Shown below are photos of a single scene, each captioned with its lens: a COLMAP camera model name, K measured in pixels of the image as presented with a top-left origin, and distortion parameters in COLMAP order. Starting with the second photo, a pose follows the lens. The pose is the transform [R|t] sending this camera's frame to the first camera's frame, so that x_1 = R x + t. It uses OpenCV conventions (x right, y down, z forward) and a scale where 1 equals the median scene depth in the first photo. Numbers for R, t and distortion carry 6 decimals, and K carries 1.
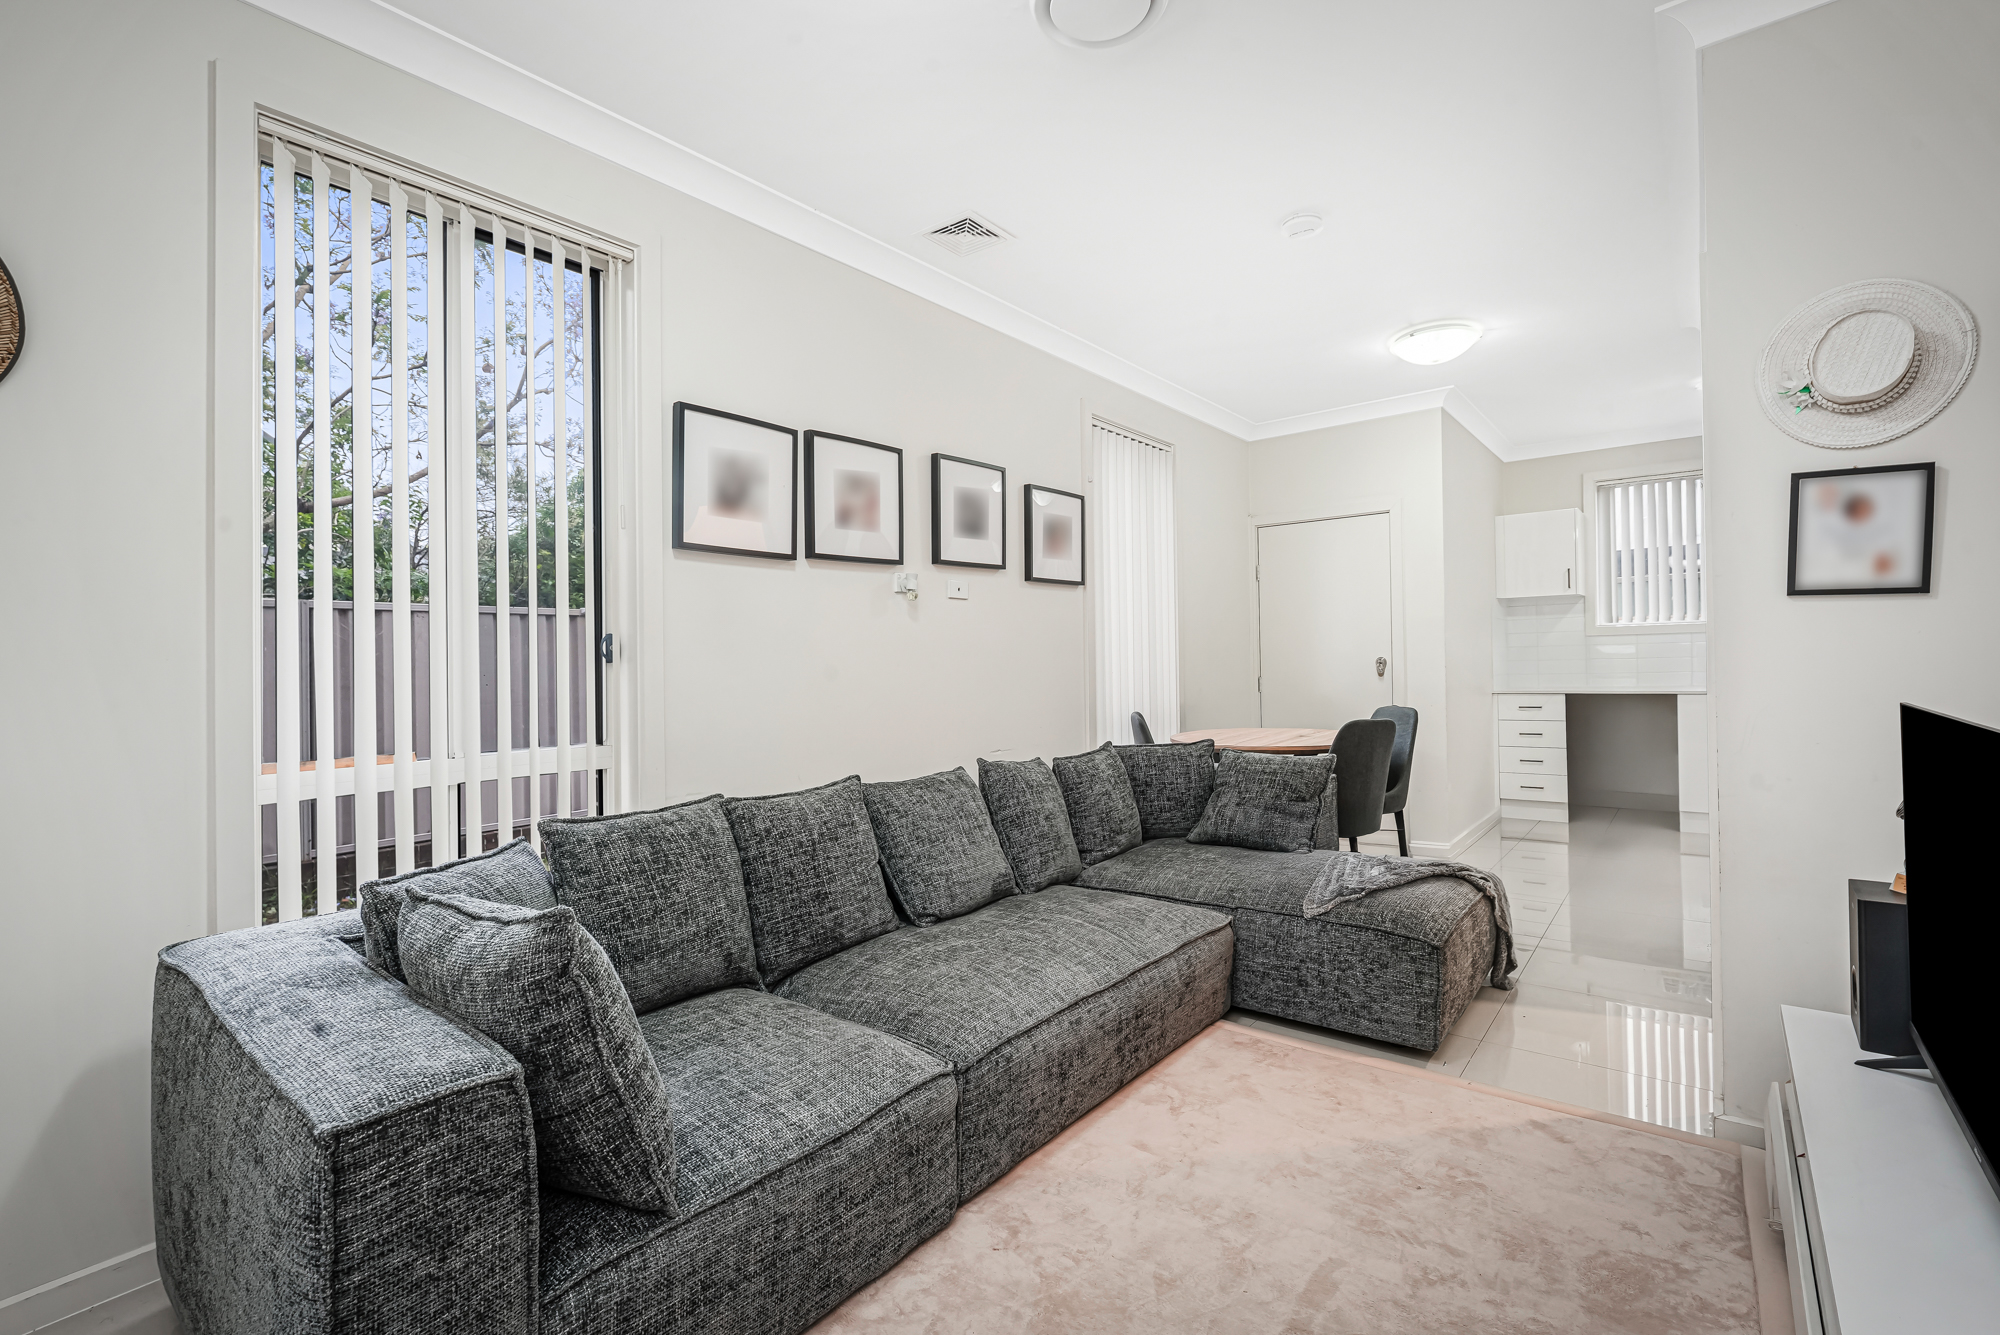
lens RADIAL K [[897.5, 0, 1002.6], [0, 897.5, 641.3], [0, 0, 1]] dist [-0.000233, -0.000007]
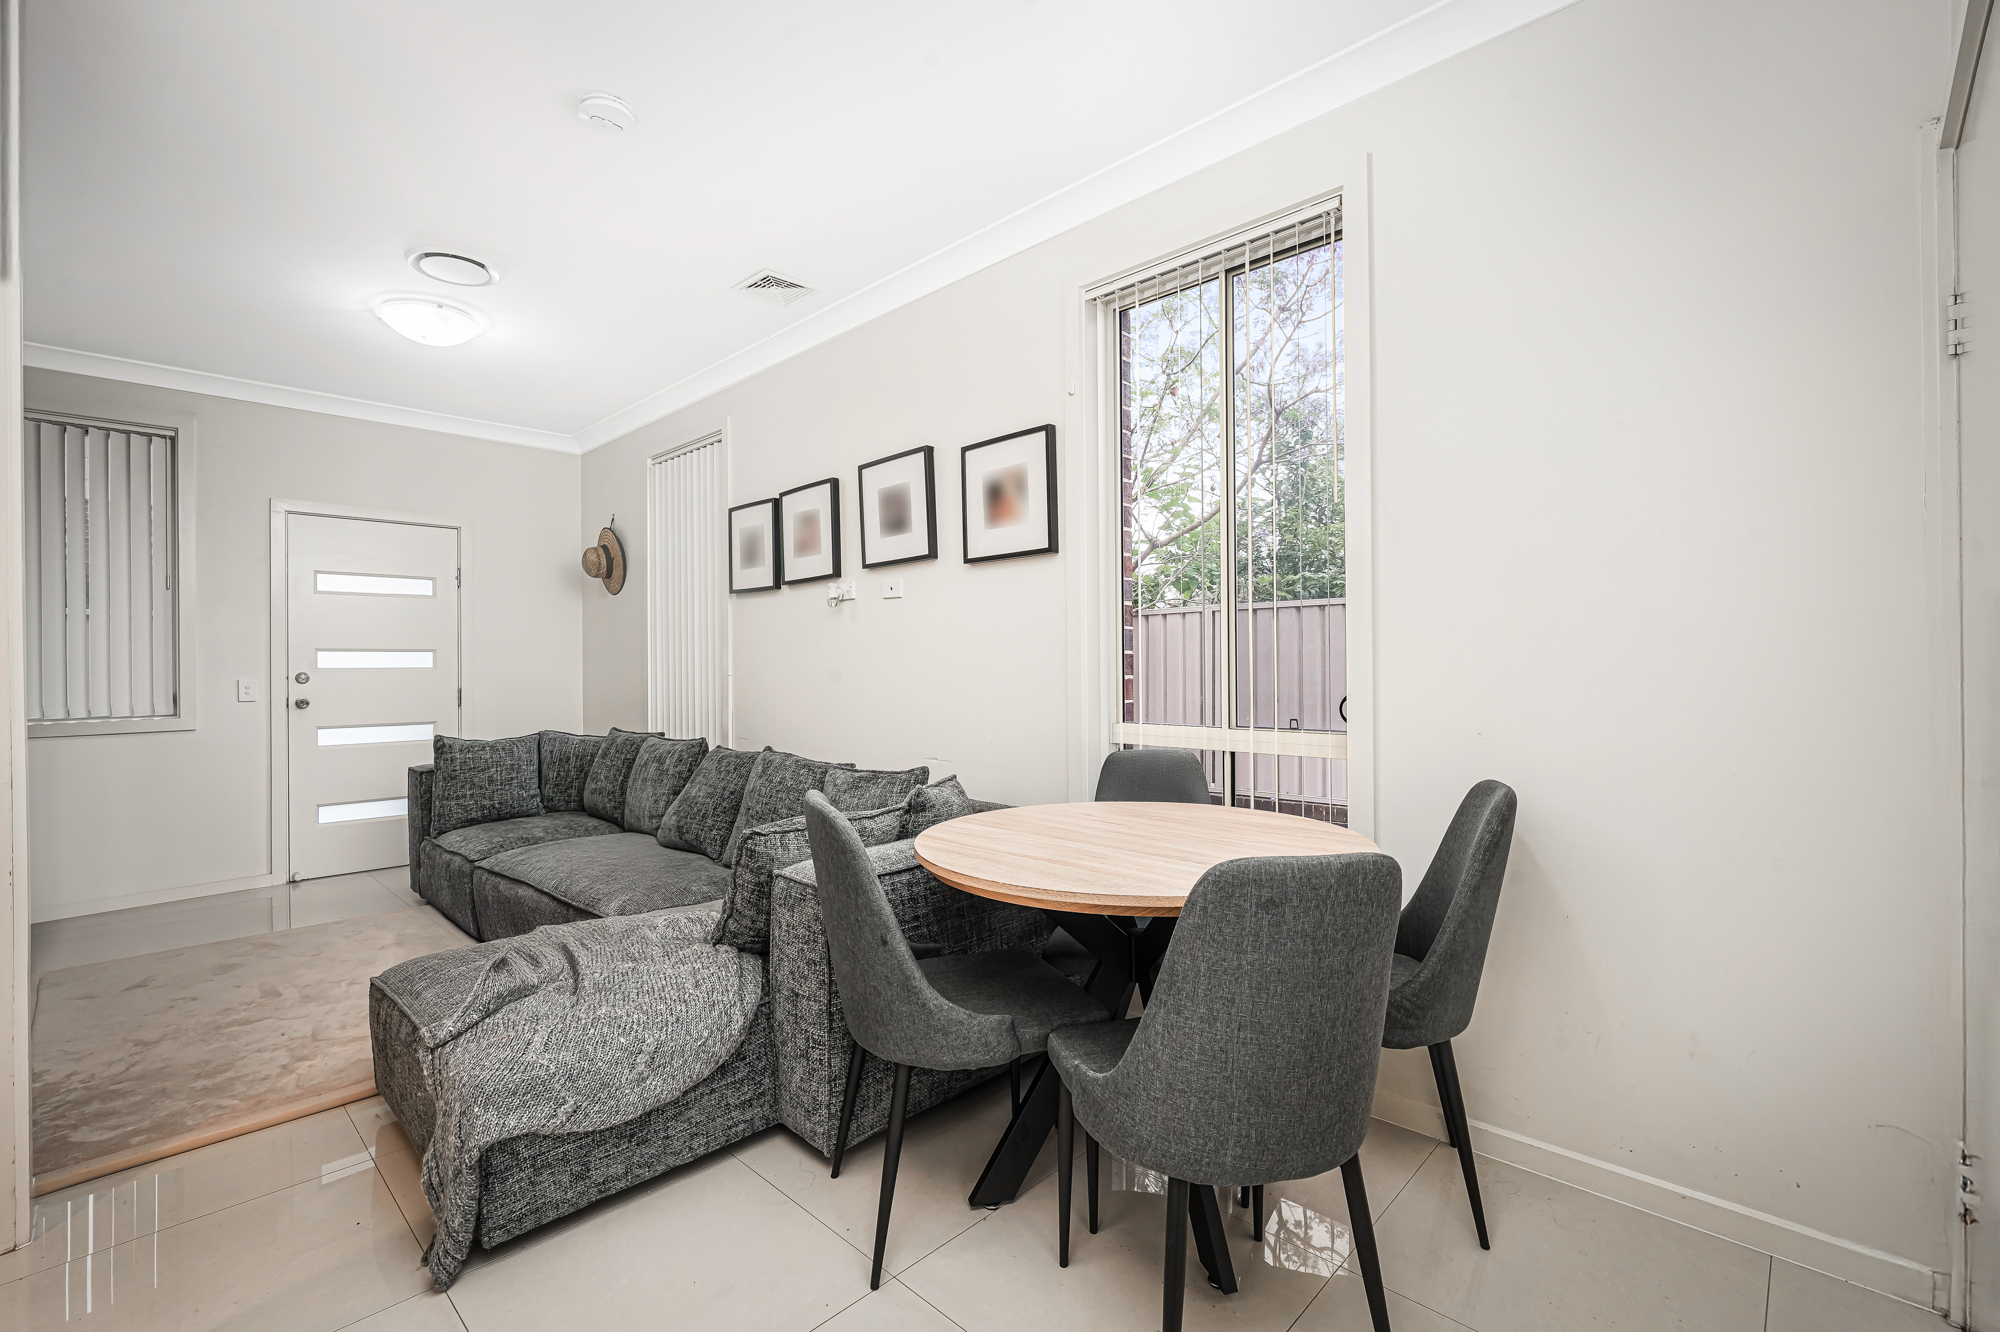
lens RADIAL K [[868.1, 0, 1000.0], [0, 868.1, 666.0], [0, 0, 1]] dist [0.000503, 0.000012]
pose [[-0.088628, 0.020617, -0.995851, 0.914765], [0.022732, 0.999567, 0.018671, 0.014721], [0.995805, -0.020983, -0.089058, 1.190153]]
